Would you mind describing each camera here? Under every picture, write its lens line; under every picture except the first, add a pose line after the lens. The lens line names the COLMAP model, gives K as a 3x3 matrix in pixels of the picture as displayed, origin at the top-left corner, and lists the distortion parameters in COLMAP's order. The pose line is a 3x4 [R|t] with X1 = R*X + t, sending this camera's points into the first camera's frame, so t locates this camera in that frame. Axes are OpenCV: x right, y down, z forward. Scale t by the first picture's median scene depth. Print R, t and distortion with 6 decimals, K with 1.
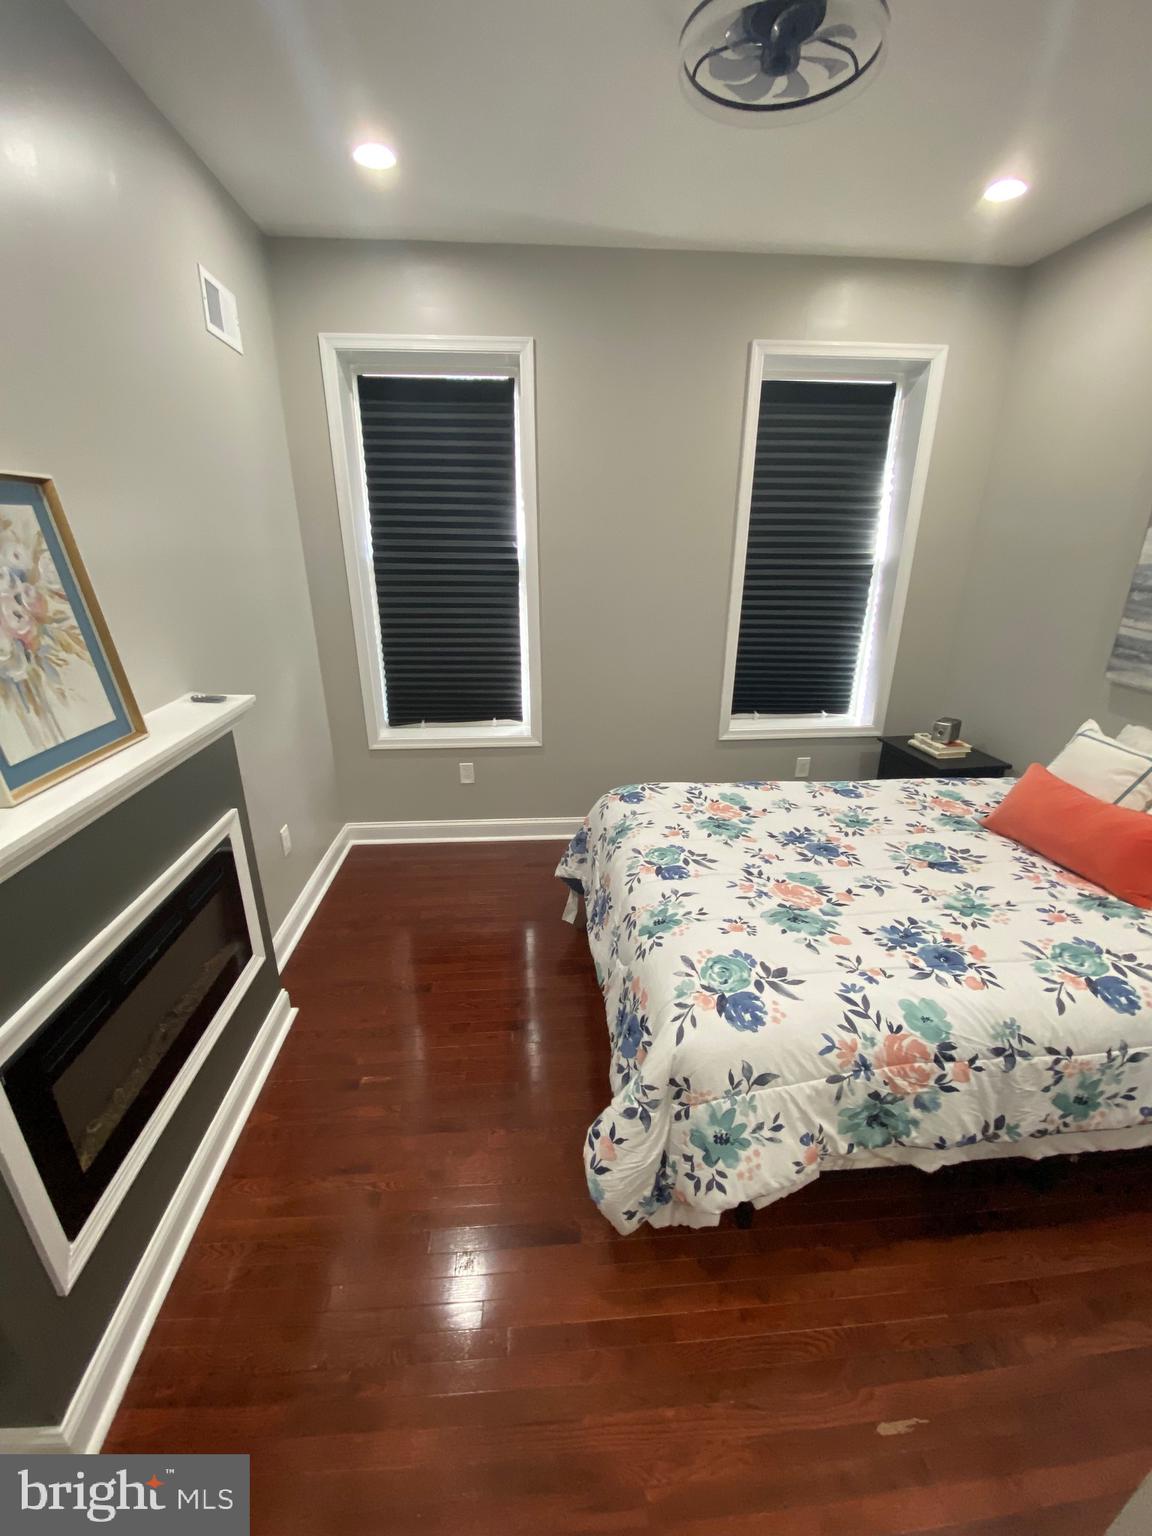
lens RADIAL K [[625.1, 0, 574.4], [0, 625.1, 770.8], [0, 0, 1]] dist [-0.017149, -0.002112]
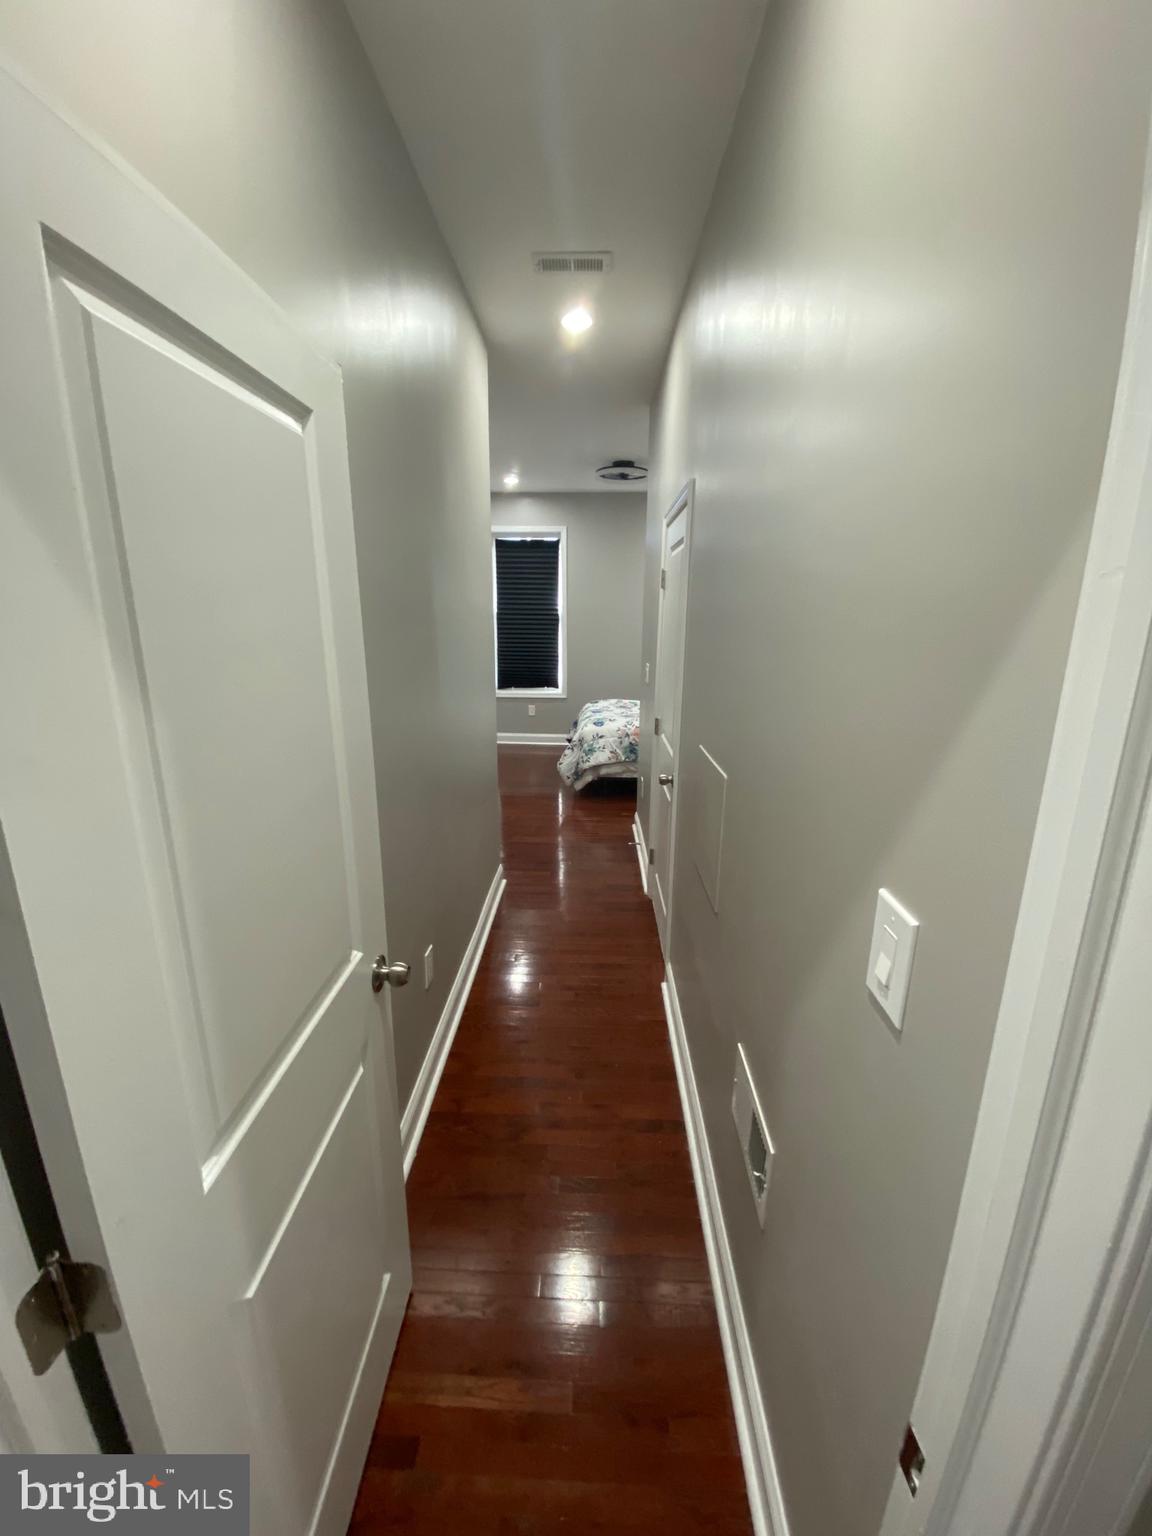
lens RADIAL K [[625.1, 0, 576.7], [0, 625.1, 766.7], [0, 0, 1]] dist [-0.017149, -0.002112]
pose [[0.993985, 0.031333, -0.104936, 0.240399], [-0.042173, 0.993814, -0.102738, 0.463179], [0.101067, 0.106546, 0.989158, -1.234253]]
